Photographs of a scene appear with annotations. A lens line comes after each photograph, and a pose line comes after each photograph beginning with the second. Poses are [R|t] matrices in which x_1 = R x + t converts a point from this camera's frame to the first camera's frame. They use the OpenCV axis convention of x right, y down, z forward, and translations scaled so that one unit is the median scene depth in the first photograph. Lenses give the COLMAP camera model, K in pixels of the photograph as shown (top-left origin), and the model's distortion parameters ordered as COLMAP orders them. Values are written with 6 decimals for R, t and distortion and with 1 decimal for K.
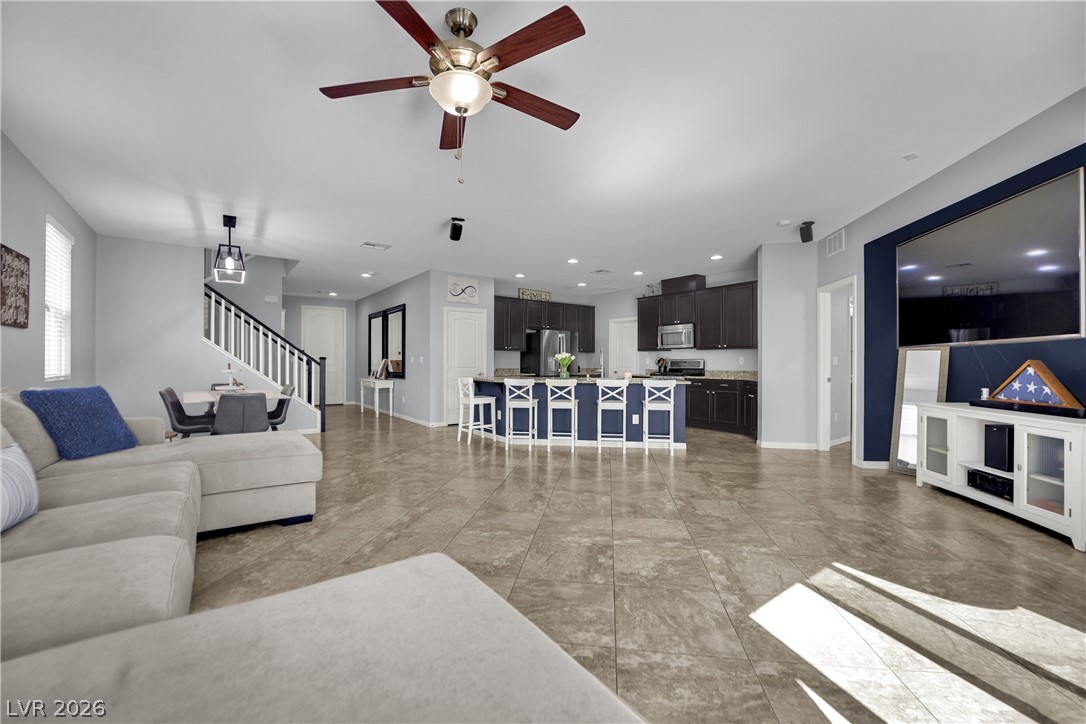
lens RADIAL K [[446.8, 0, 542.0], [0, 446.8, 359.0], [0, 0, 1]] dist [-0.022752, 0.000587]
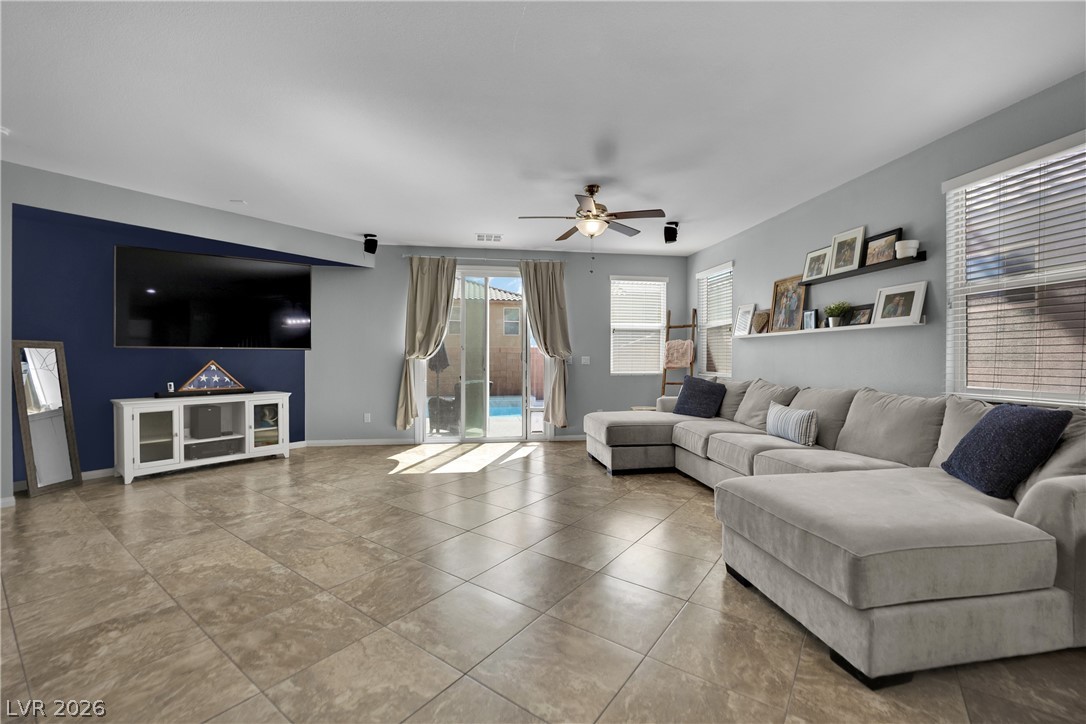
lens RADIAL K [[446.8, 0, 544.1], [0, 446.8, 361.8], [0, 0, 1]] dist [-0.022752, 0.000587]
pose [[-0.886771, -0.008027, 0.462139, -0.508001], [-0.007785, 0.999967, 0.002431, -0.003969], [-0.462143, -0.001442, -0.886804, 1.593462]]
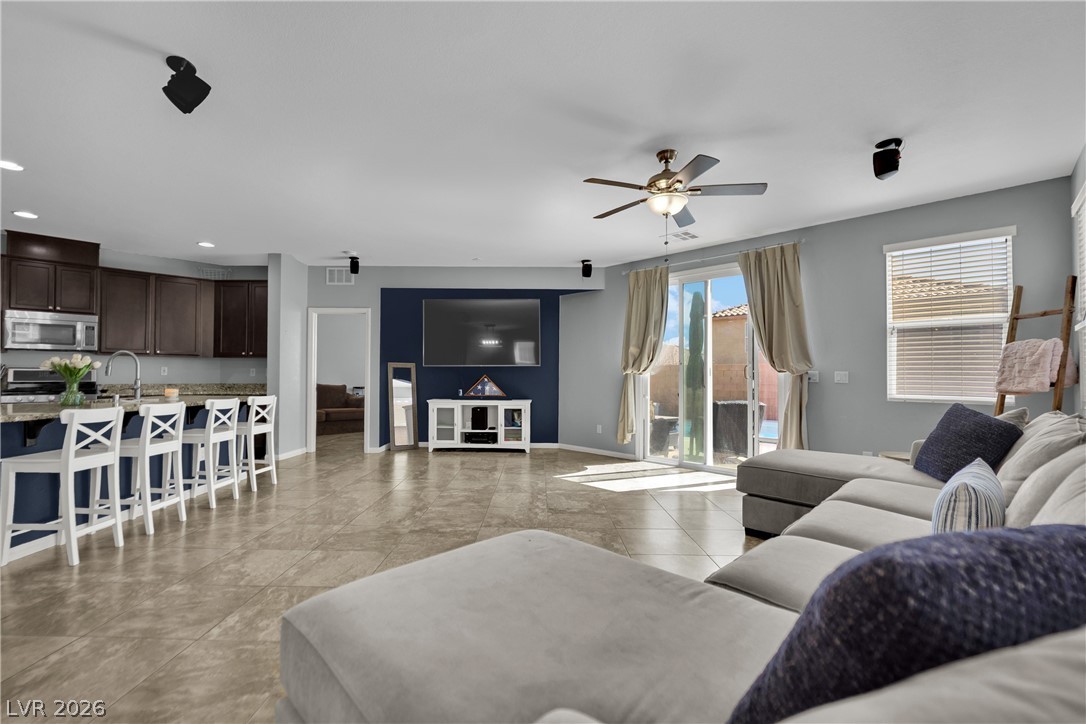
lens RADIAL K [[457.0, 0, 539.9], [0, 457.0, 374.7], [0, 0, 1]] dist [-0.026272, 0.003083]
pose [[-0.148636, 0.001438, 0.988891, -0.937690], [-0.015099, 0.999879, -0.003724, 0.006261], [-0.988777, -0.015485, -0.148596, 0.938266]]
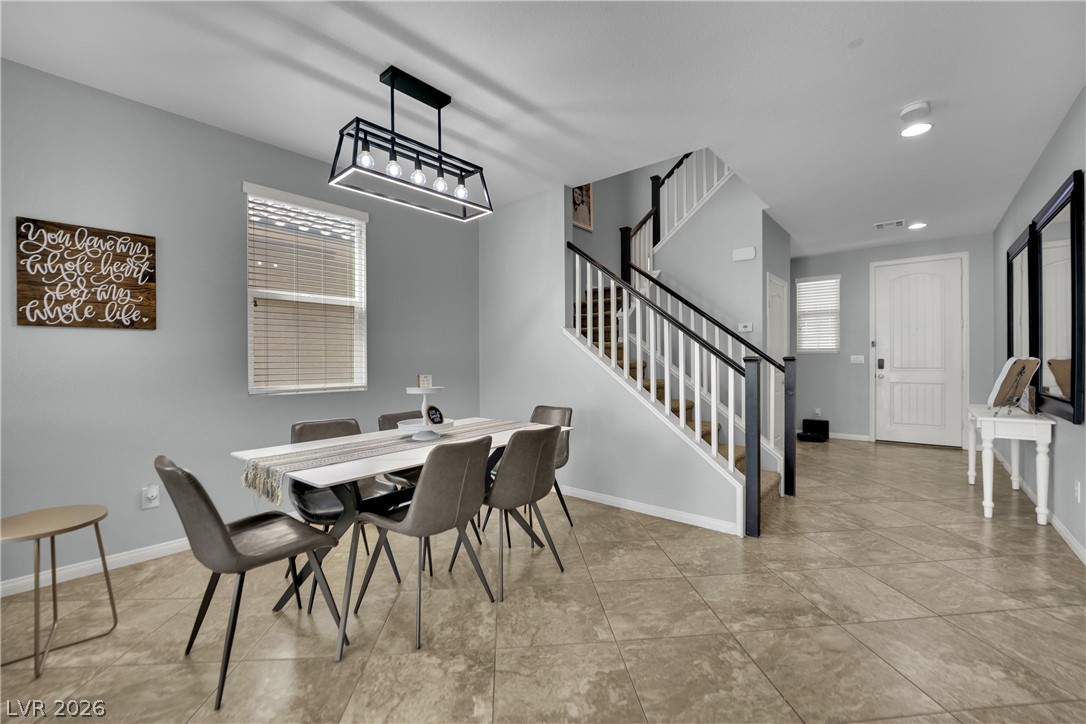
lens RADIAL K [[446.8, 0, 543.3], [0, 446.8, 361.6], [0, 0, 1]] dist [-0.022752, 0.000587]
pose [[0.228004, 0.001454, -0.973659, -0.258726], [0.011901, 0.999920, 0.004280, -0.005327], [0.973588, -0.012564, 0.227968, 1.390622]]
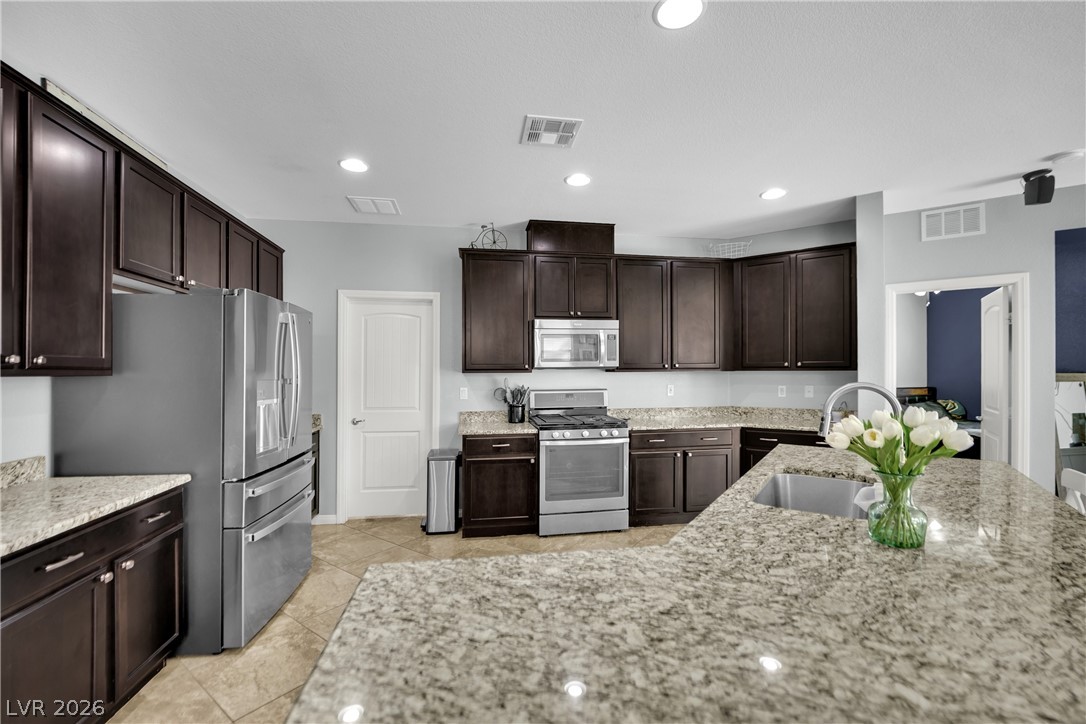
lens RADIAL K [[457.0, 0, 542.2], [0, 457.0, 372.1], [0, 0, 1]] dist [-0.026272, 0.003083]
pose [[0.457144, -0.007417, 0.889362, -0.343446], [-0.001193, 0.999959, 0.008953, -0.054086], [-0.889392, -0.005154, 0.457117, 1.822041]]
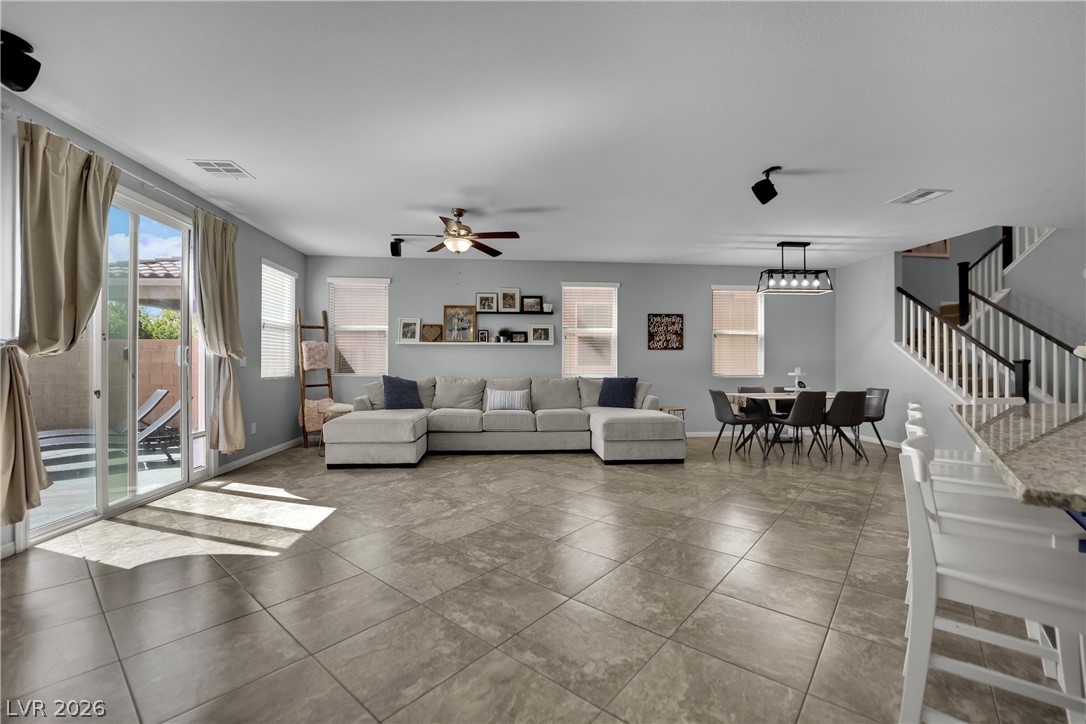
lens RADIAL K [[446.8, 0, 541.6], [0, 446.8, 365.9], [0, 0, 1]] dist [-0.022752, 0.000587]
pose [[-0.526310, -0.000859, -0.850292, 0.839156], [0.002682, 0.999993, -0.002670, 0.011256], [0.850288, -0.003685, -0.526304, 1.426393]]
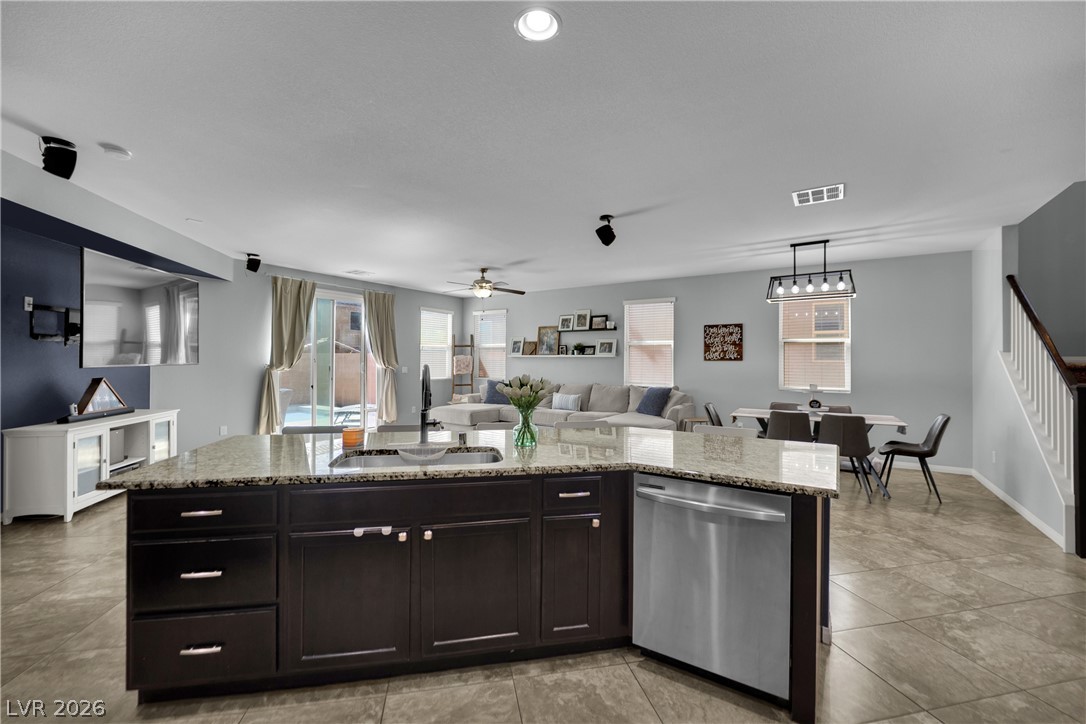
lens RADIAL K [[446.8, 0, 541.5], [0, 446.8, 362.4], [0, 0, 1]] dist [-0.022752, 0.000587]
pose [[-0.939538, -0.008248, -0.342344, 0.295936], [-0.006301, 0.999957, -0.006799, -0.036717], [0.342385, -0.004230, -0.939550, 2.370894]]
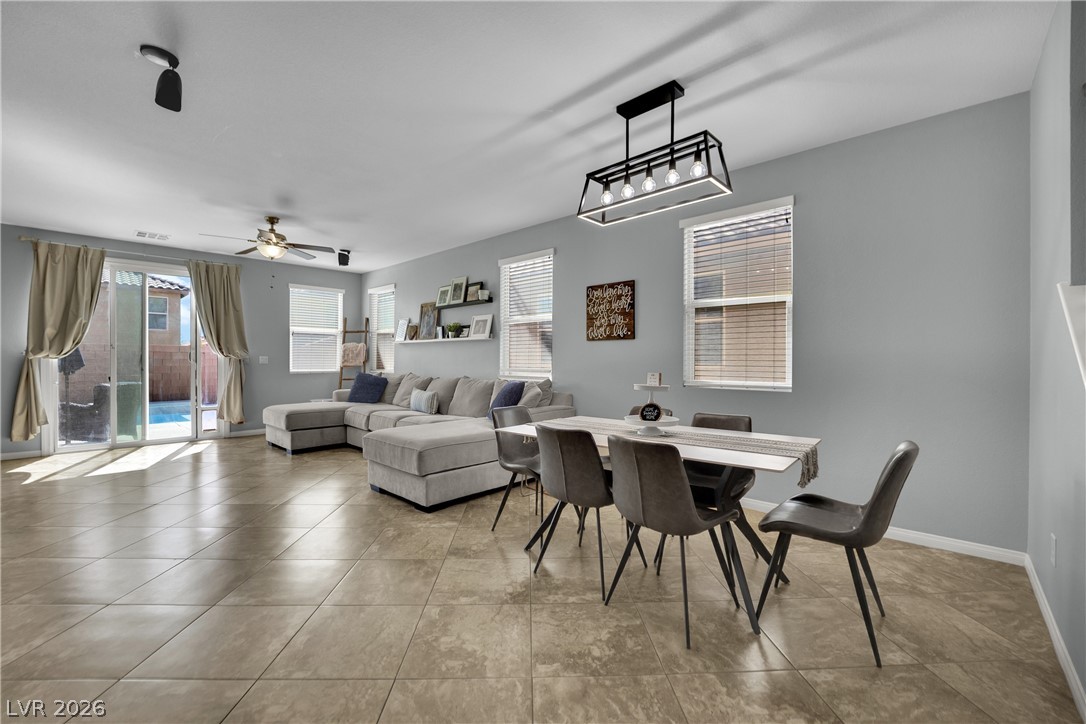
lens RADIAL K [[446.8, 0, 540.5], [0, 446.8, 361.2], [0, 0, 1]] dist [-0.022752, 0.000587]
pose [[-0.983730, -0.004733, -0.179592, -0.660527], [-0.004154, 0.999985, -0.003601, 0.000816], [0.179606, -0.002797, -0.983735, 2.025850]]
